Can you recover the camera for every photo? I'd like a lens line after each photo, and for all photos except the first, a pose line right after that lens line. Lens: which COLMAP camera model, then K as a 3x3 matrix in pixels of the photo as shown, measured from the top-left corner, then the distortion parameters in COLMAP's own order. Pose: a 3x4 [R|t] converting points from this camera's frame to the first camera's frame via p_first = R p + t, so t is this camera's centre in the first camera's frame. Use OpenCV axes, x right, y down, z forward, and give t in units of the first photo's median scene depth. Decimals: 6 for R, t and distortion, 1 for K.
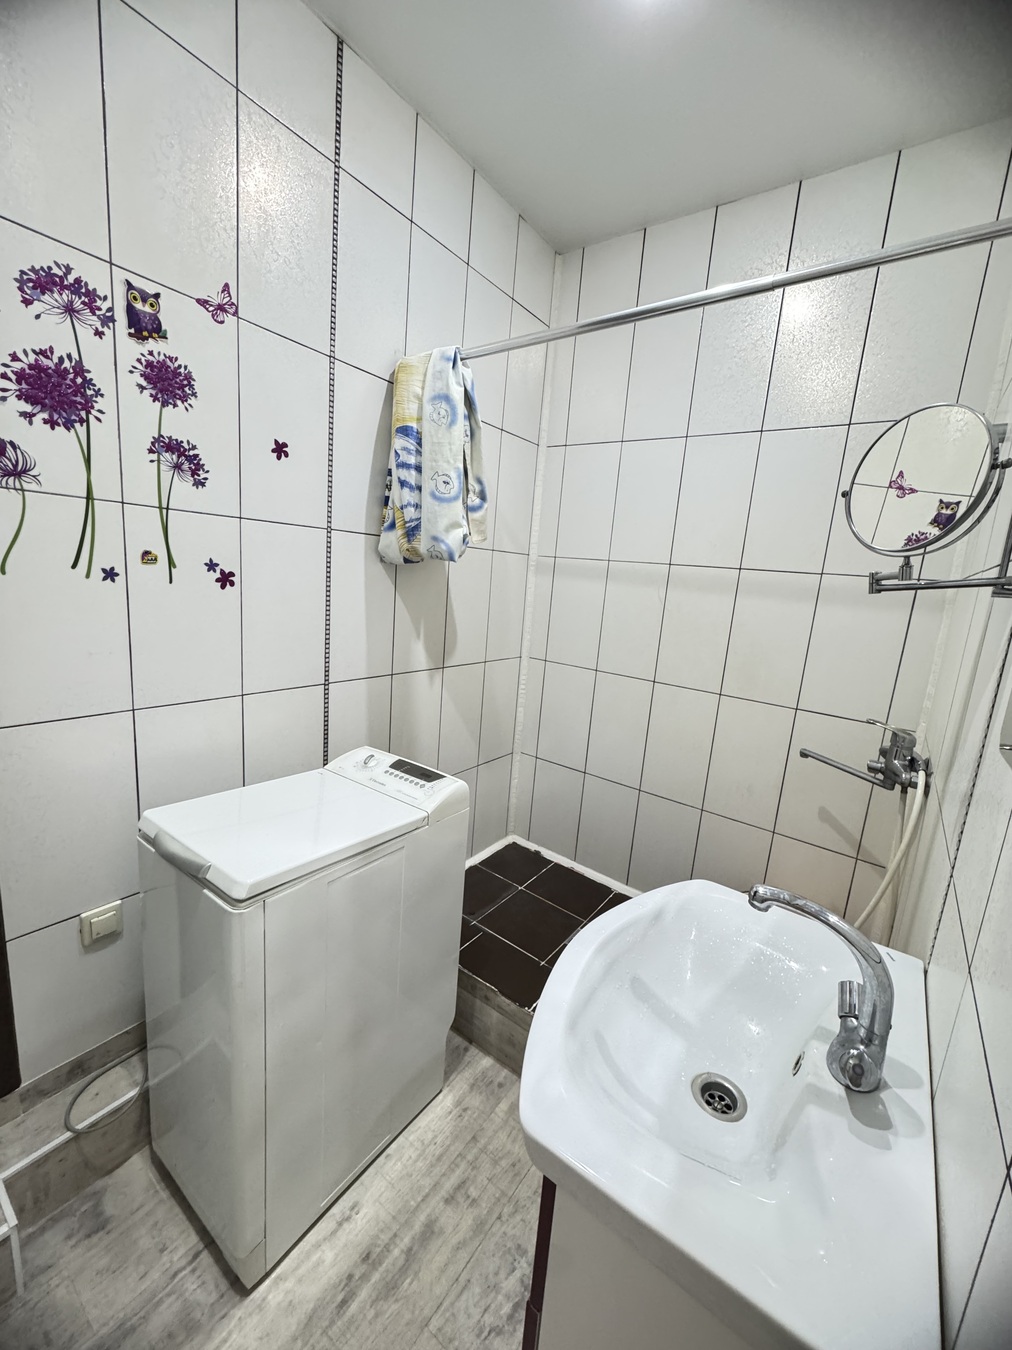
lens RADIAL K [[545.0, 0, 506.0], [0, 545.0, 675.3], [0, 0, 1]] dist [-0.002530, 0.000110]
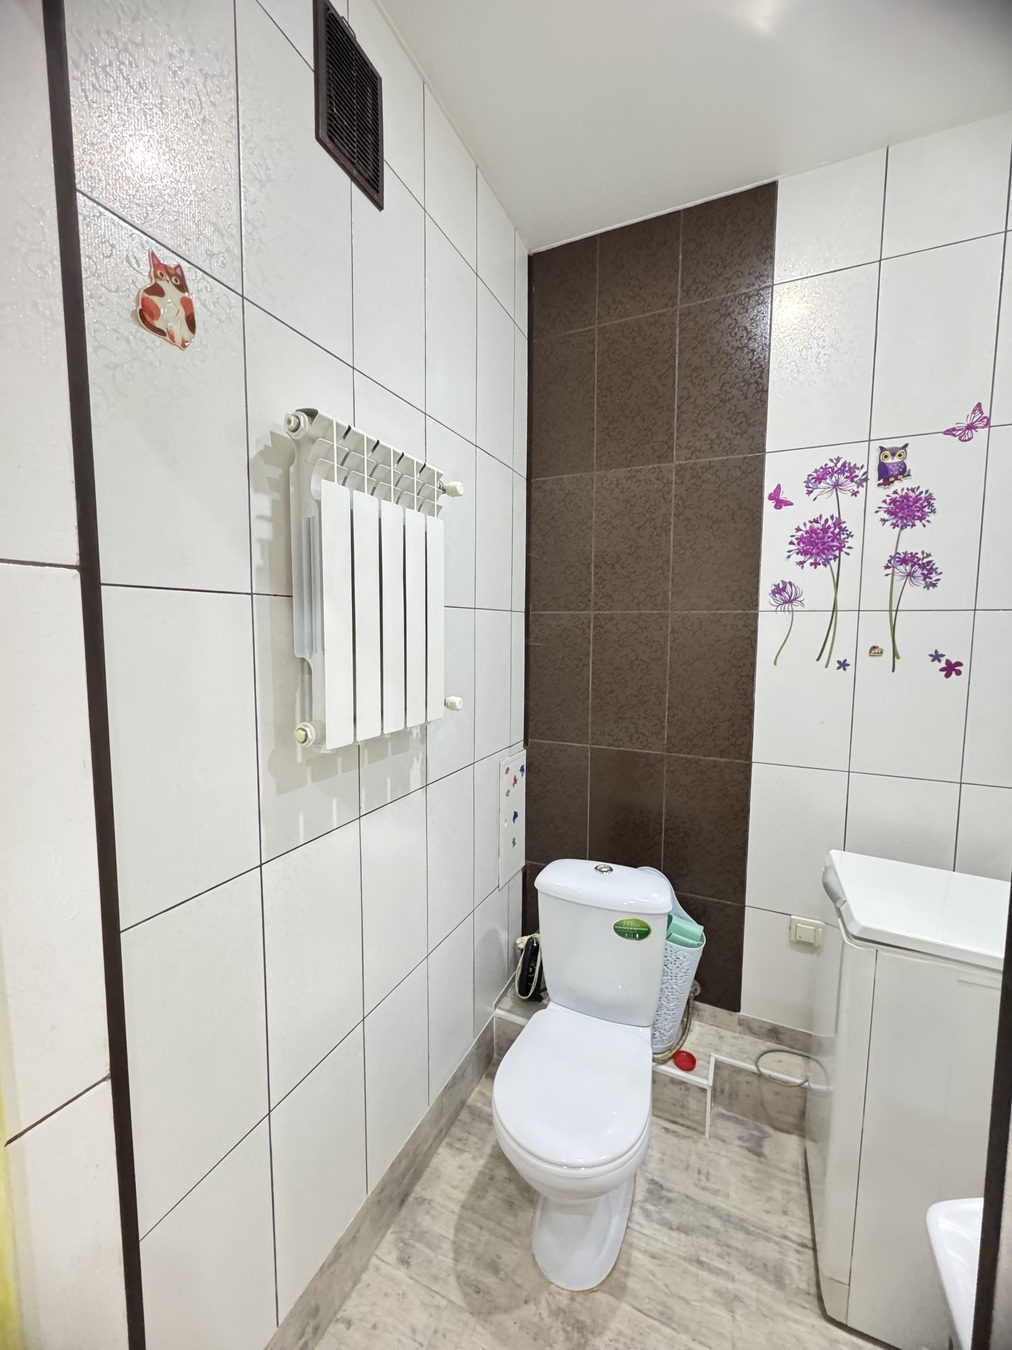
lens RADIAL K [[545.0, 0, 504.2], [0, 545.0, 674.9], [0, 0, 1]] dist [-0.002530, 0.000110]
pose [[0.196819, 0.012029, -0.980366, 0.408154], [-0.171173, 0.984989, -0.022279, 0.008976], [0.965382, 0.172197, 0.195924, -0.049050]]
